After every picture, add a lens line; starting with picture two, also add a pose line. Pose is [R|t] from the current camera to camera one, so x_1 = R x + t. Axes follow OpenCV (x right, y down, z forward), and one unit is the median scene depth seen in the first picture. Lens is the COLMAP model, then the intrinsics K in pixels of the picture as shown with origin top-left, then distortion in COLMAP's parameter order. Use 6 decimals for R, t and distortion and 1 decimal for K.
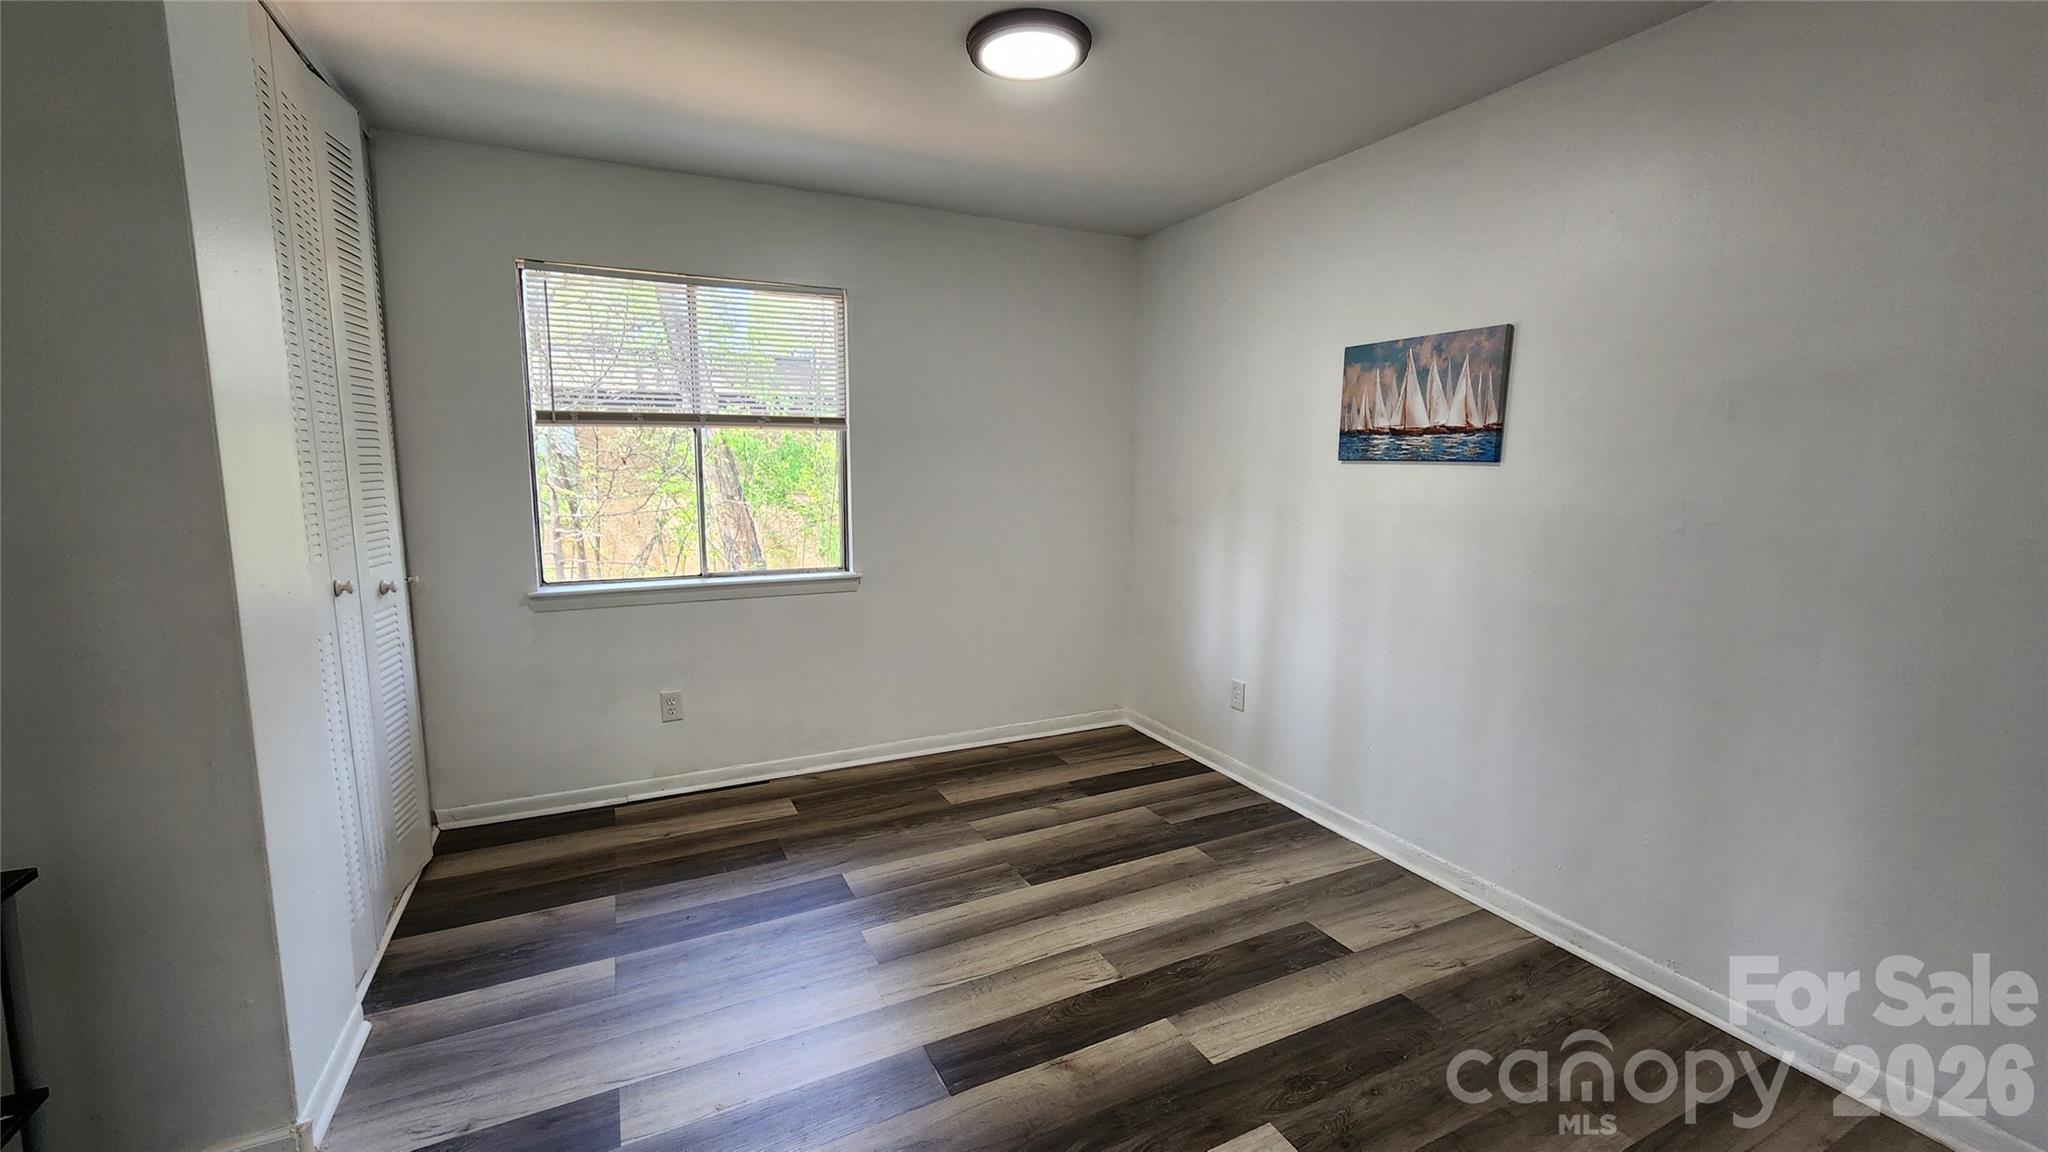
lens RADIAL K [[827.8, 0, 1013.1], [0, 827.8, 578.3], [0, 0, 1]] dist [0.003840, -0.006756]
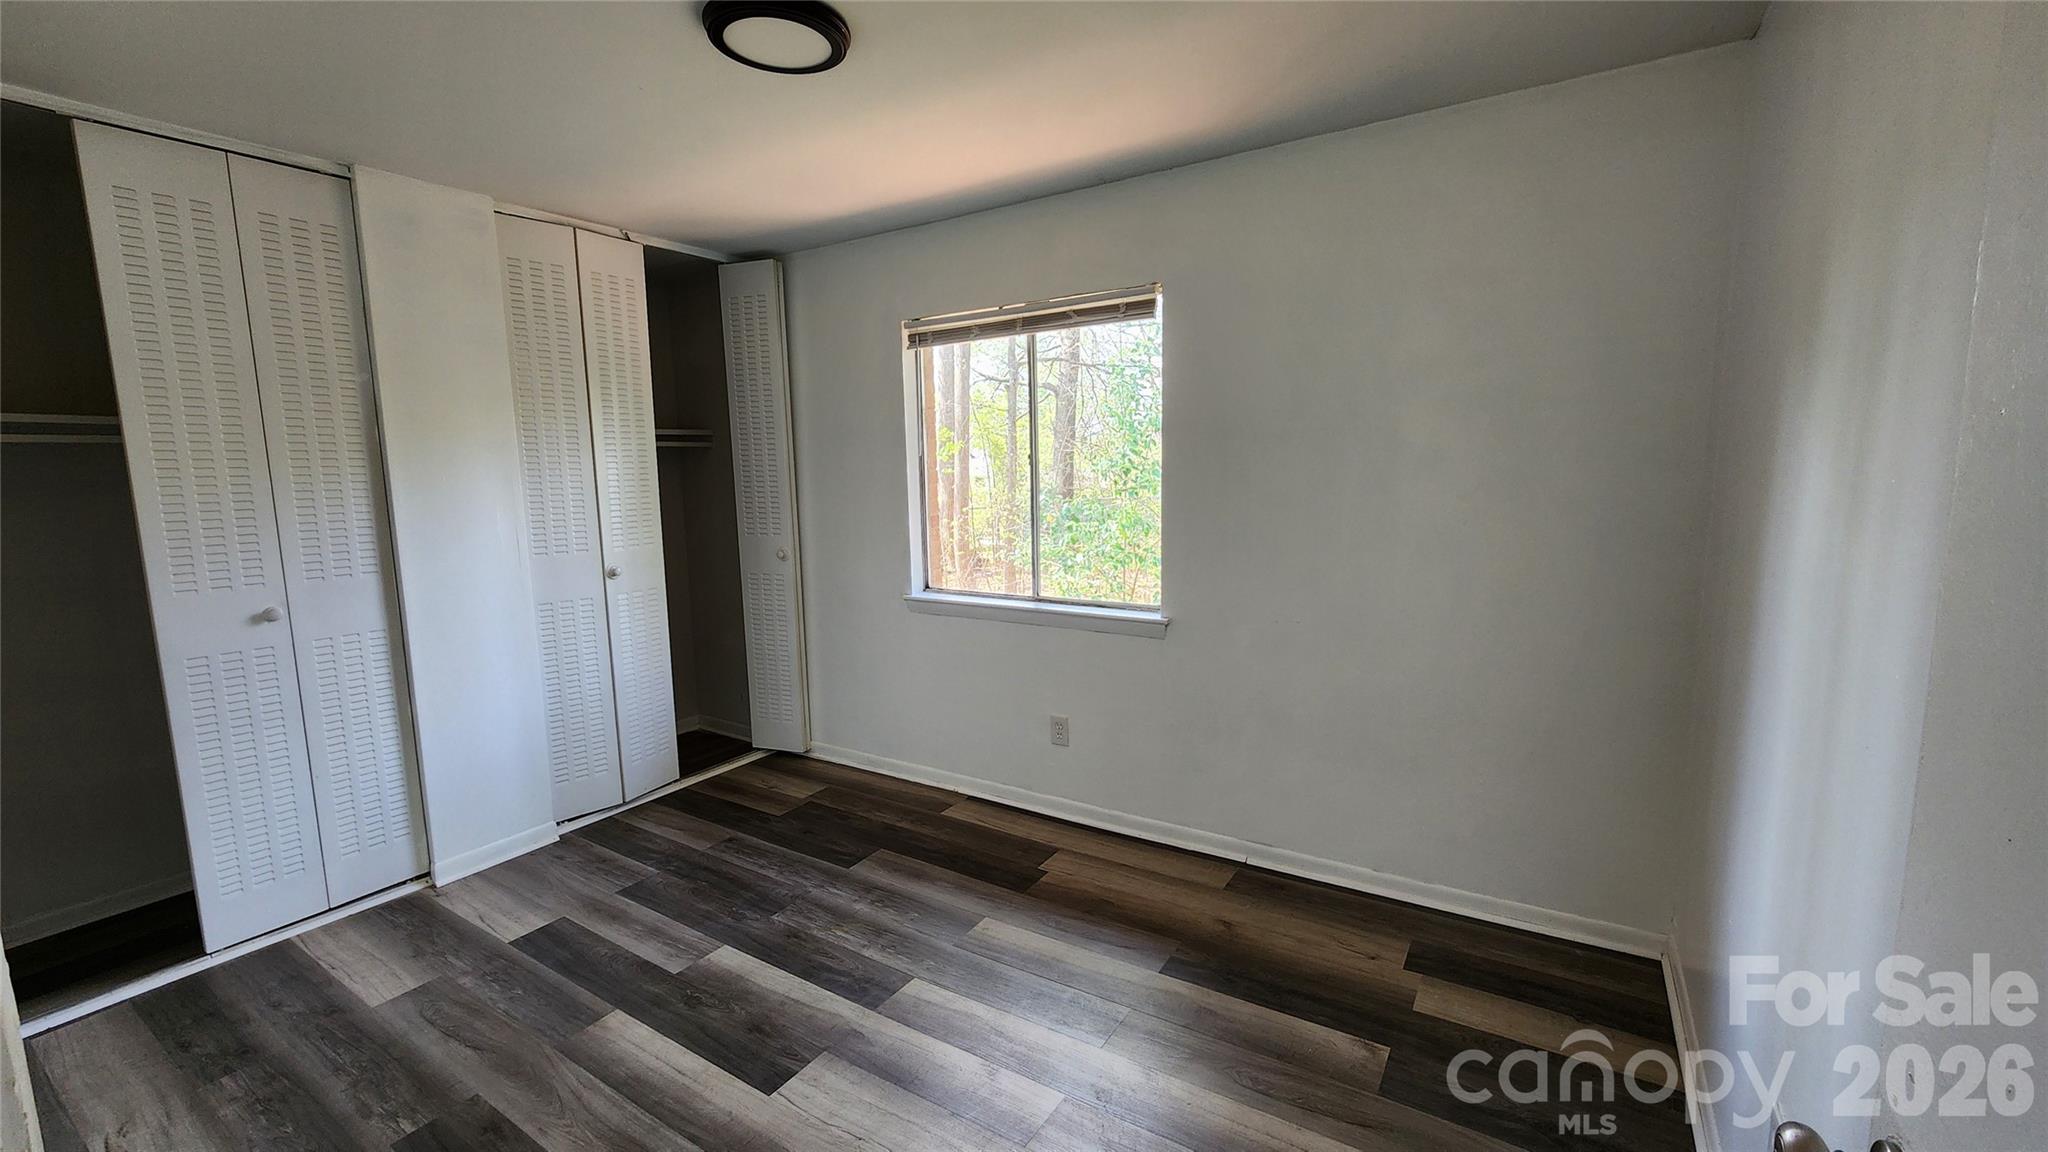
lens RADIAL K [[827.8, 0, 1013.1], [0, 827.8, 578.3], [0, 0, 1]] dist [0.003840, -0.006756]
pose [[0.518017, 0.087148, -0.850919, 0.536655], [-0.113839, 0.992971, 0.032395, -0.061918], [0.847761, 0.080087, 0.524297, 0.411080]]
